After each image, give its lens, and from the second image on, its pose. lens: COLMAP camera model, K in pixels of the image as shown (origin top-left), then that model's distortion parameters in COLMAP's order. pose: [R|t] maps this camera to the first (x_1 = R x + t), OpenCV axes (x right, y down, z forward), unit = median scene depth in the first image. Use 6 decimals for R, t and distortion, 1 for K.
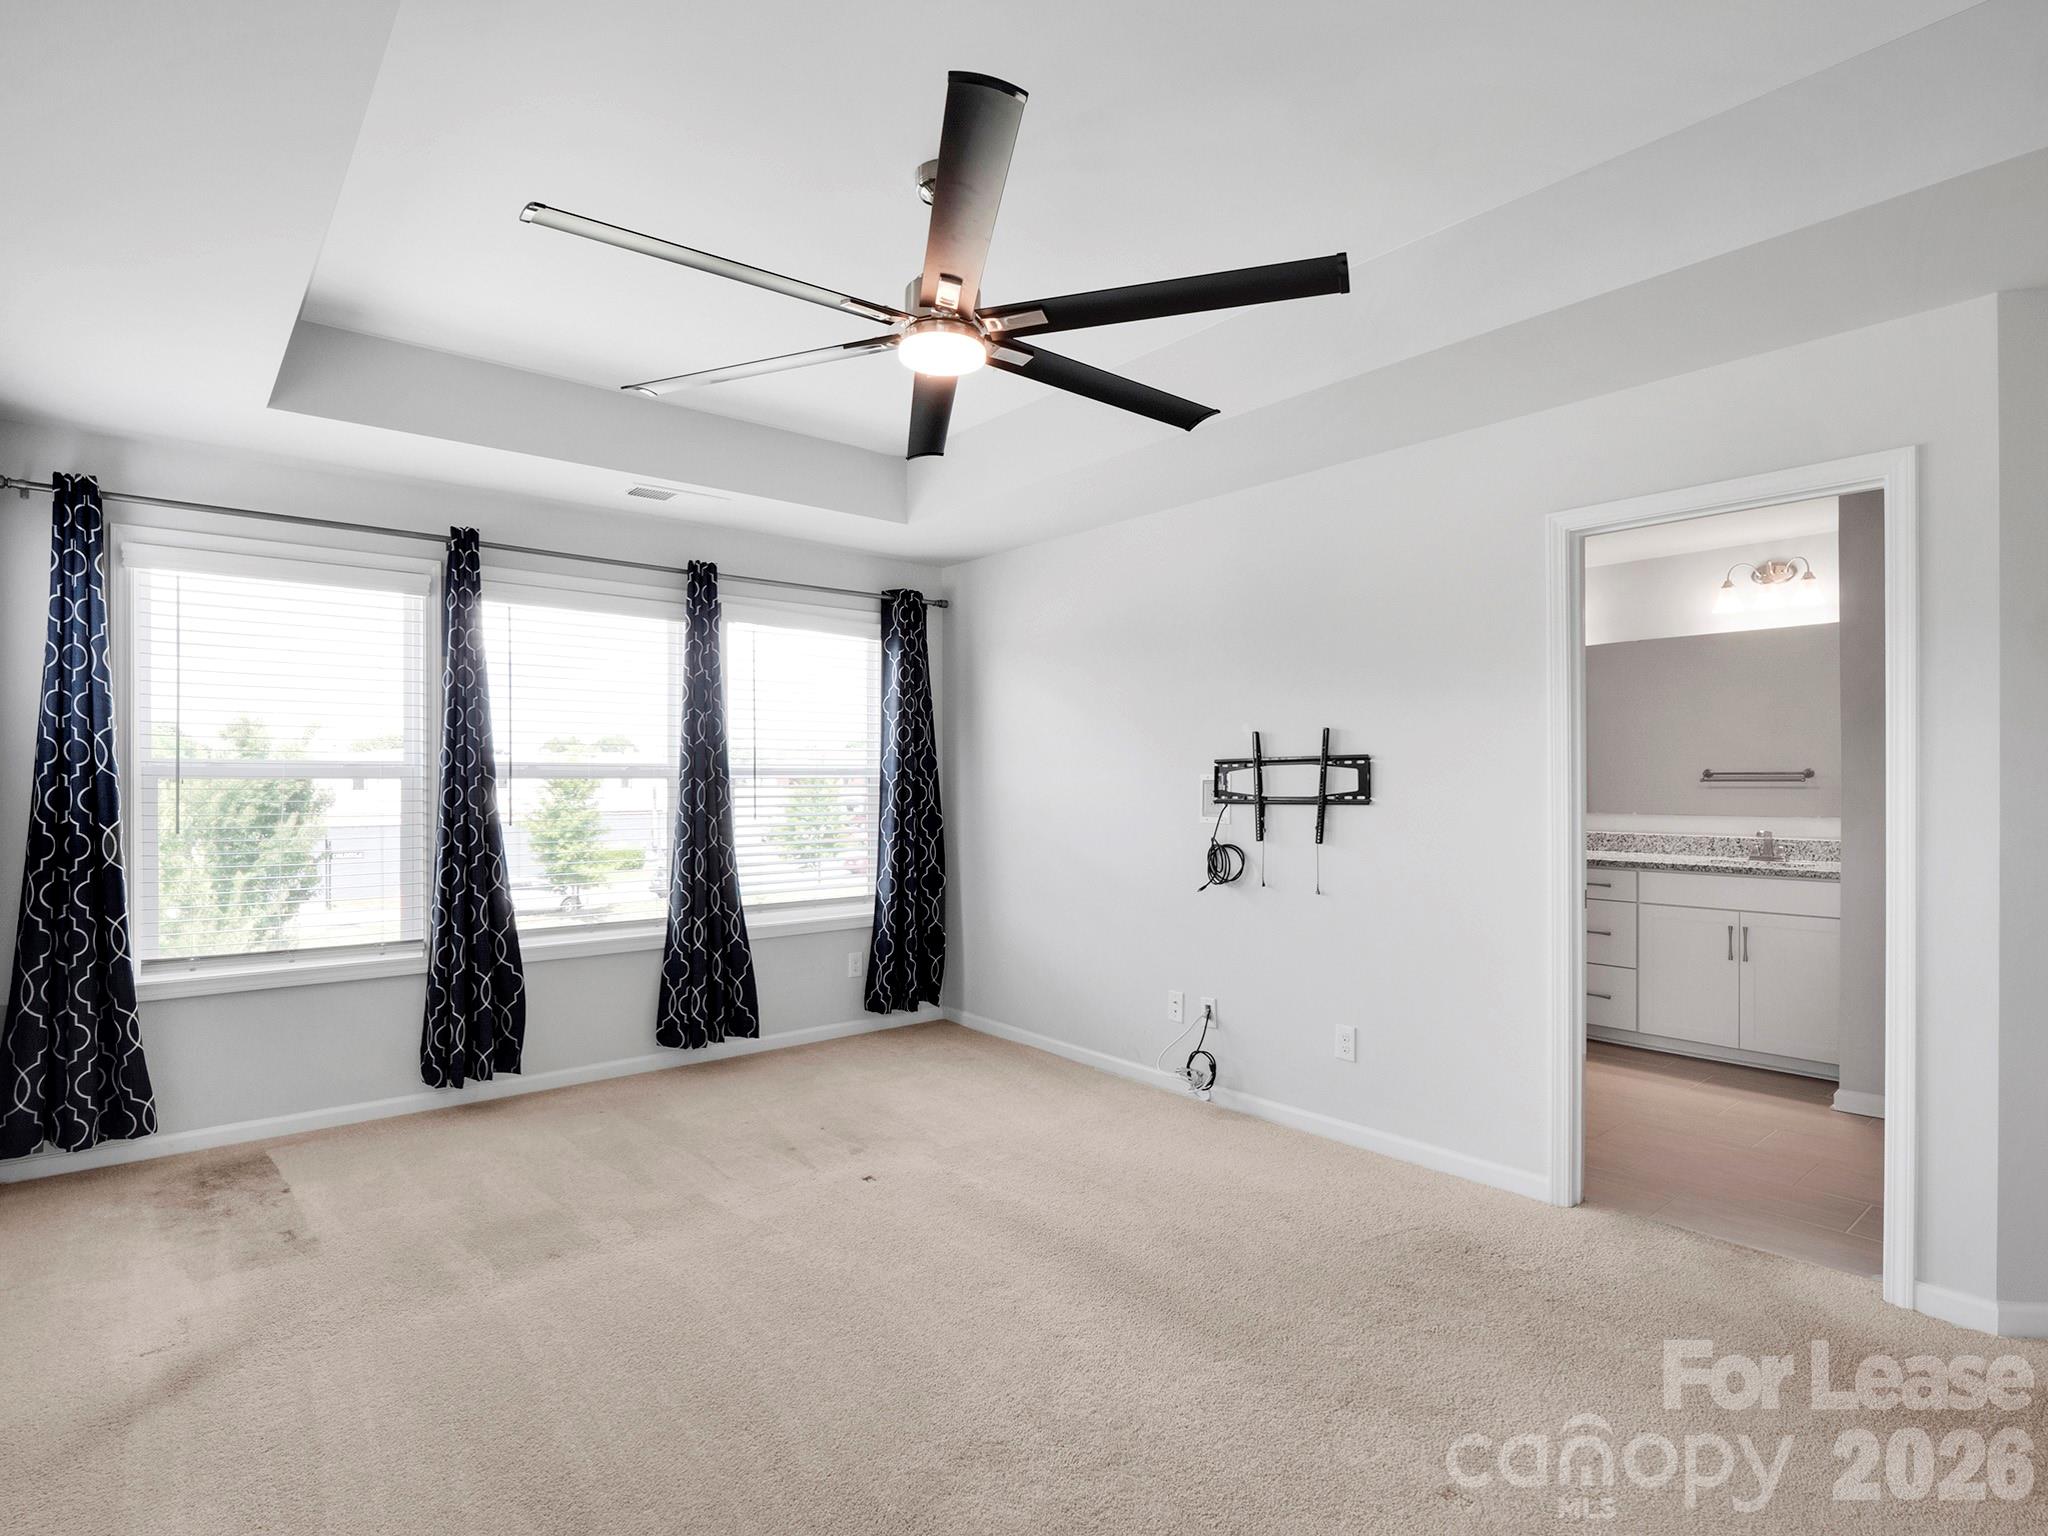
lens RADIAL K [[1037.3, 0, 1016.6], [0, 1037.3, 788.5], [0, 0, 1]] dist [0.000243, -0.013710]
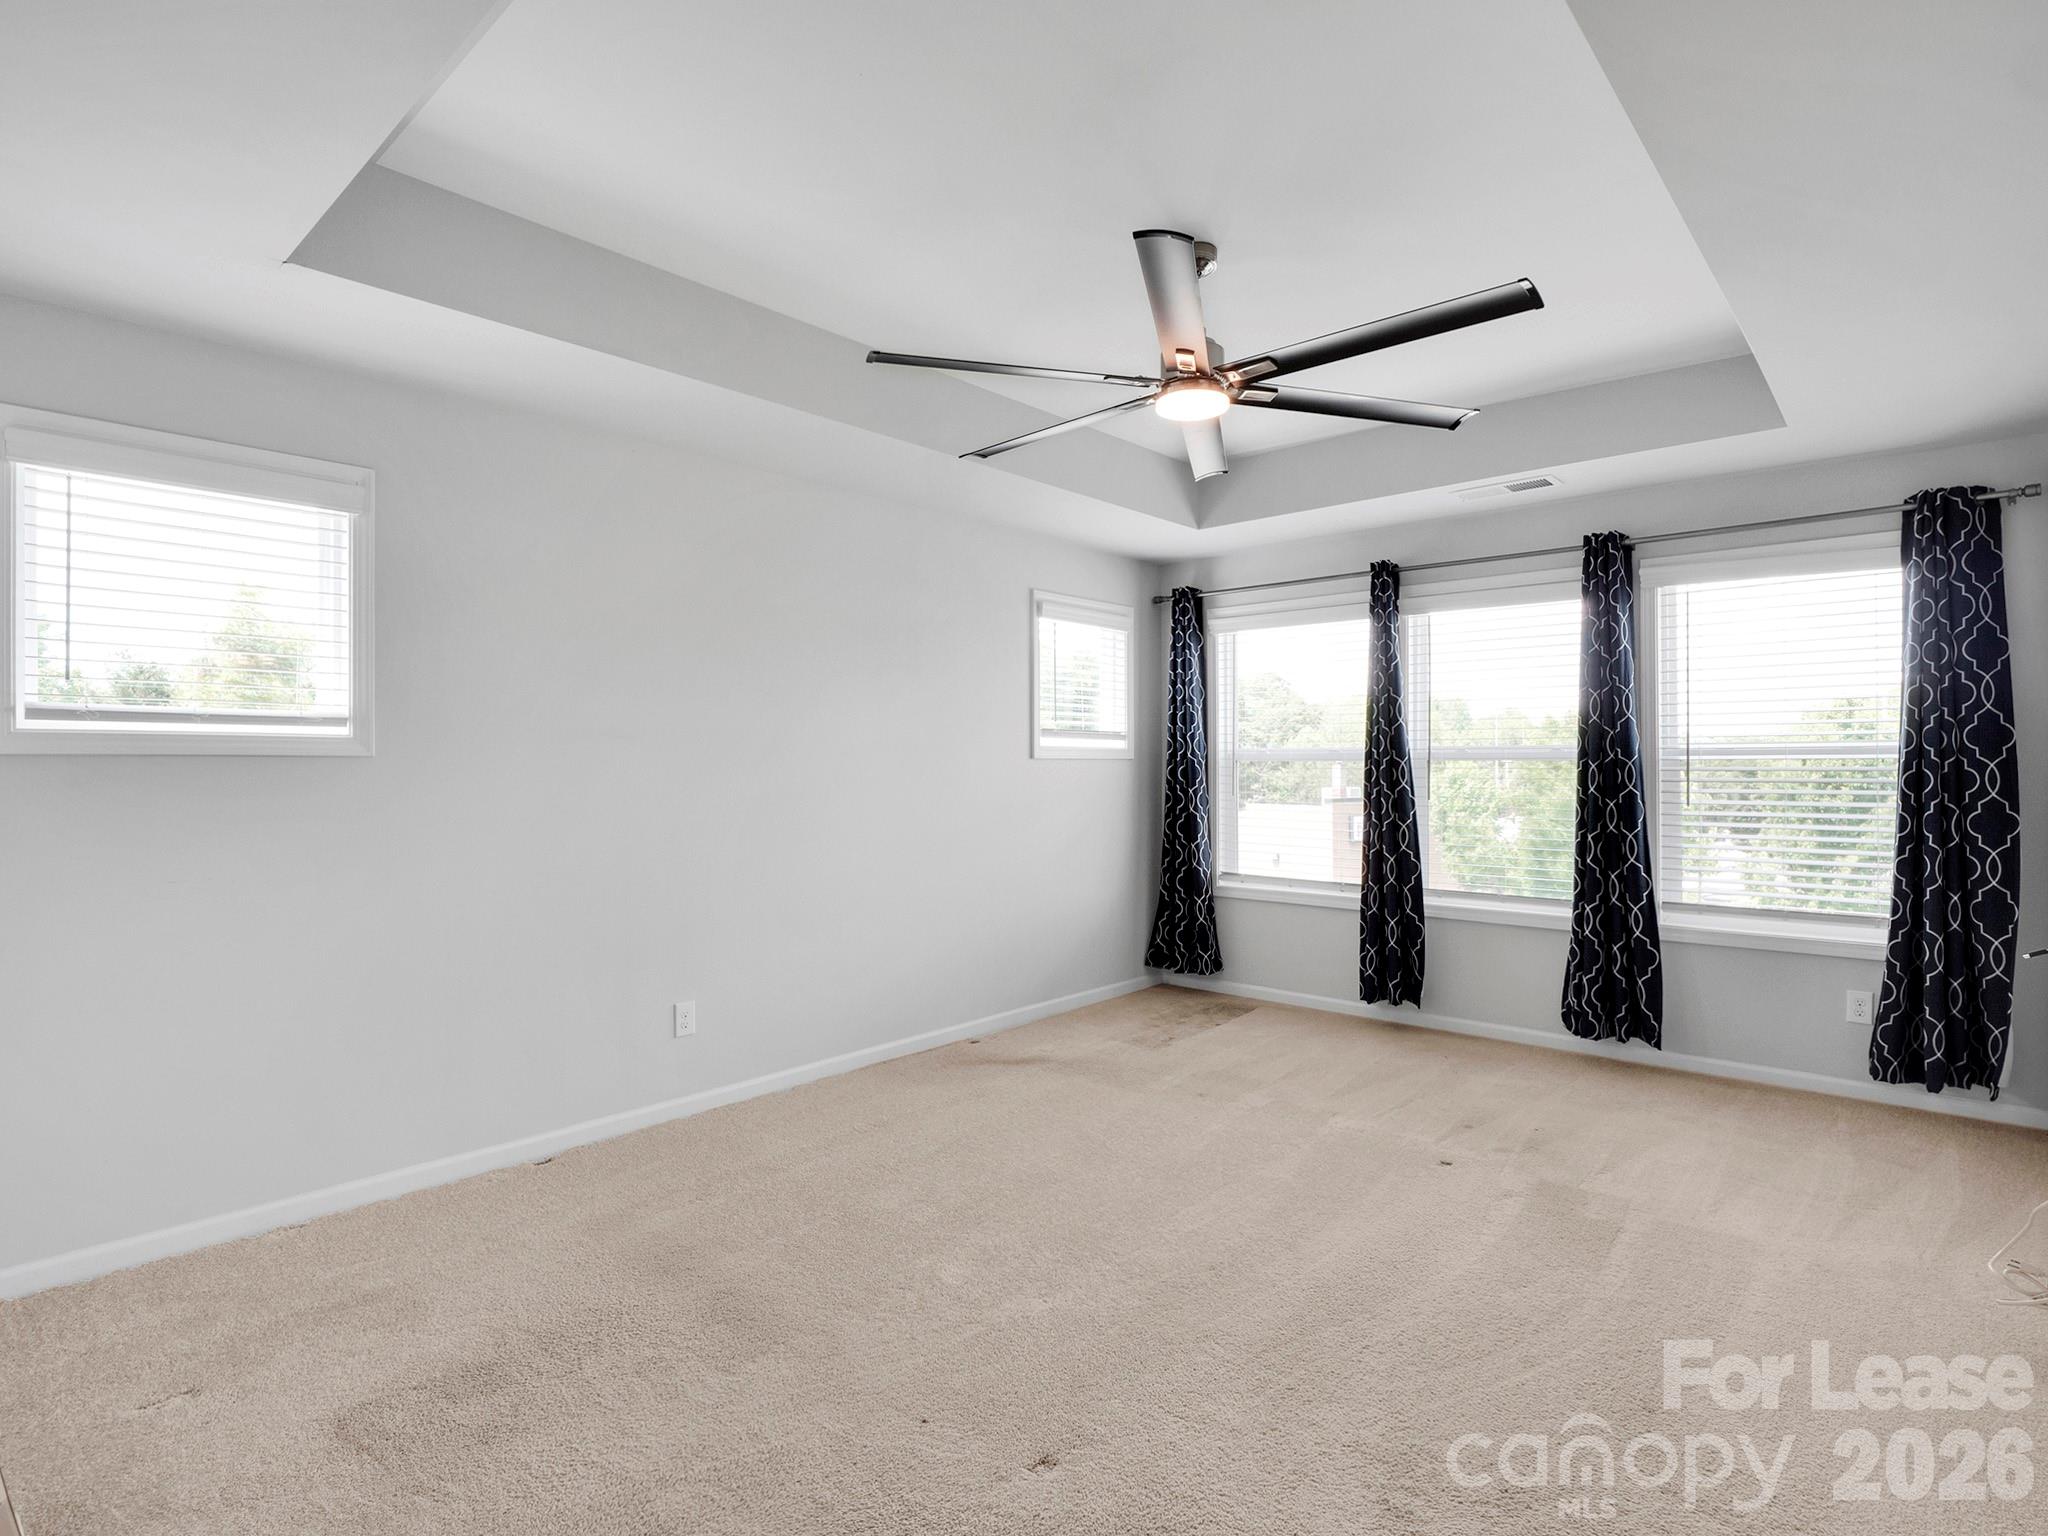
lens RADIAL K [[1037.3, 0, 1016.6], [0, 1037.3, 788.5], [0, 0, 1]] dist [0.000243, -0.013710]
pose [[0.146048, 0.032007, -0.988760, 0.655522], [0.000739, 0.999473, 0.032463, -0.017645], [0.989277, -0.005472, 0.145947, 0.380031]]
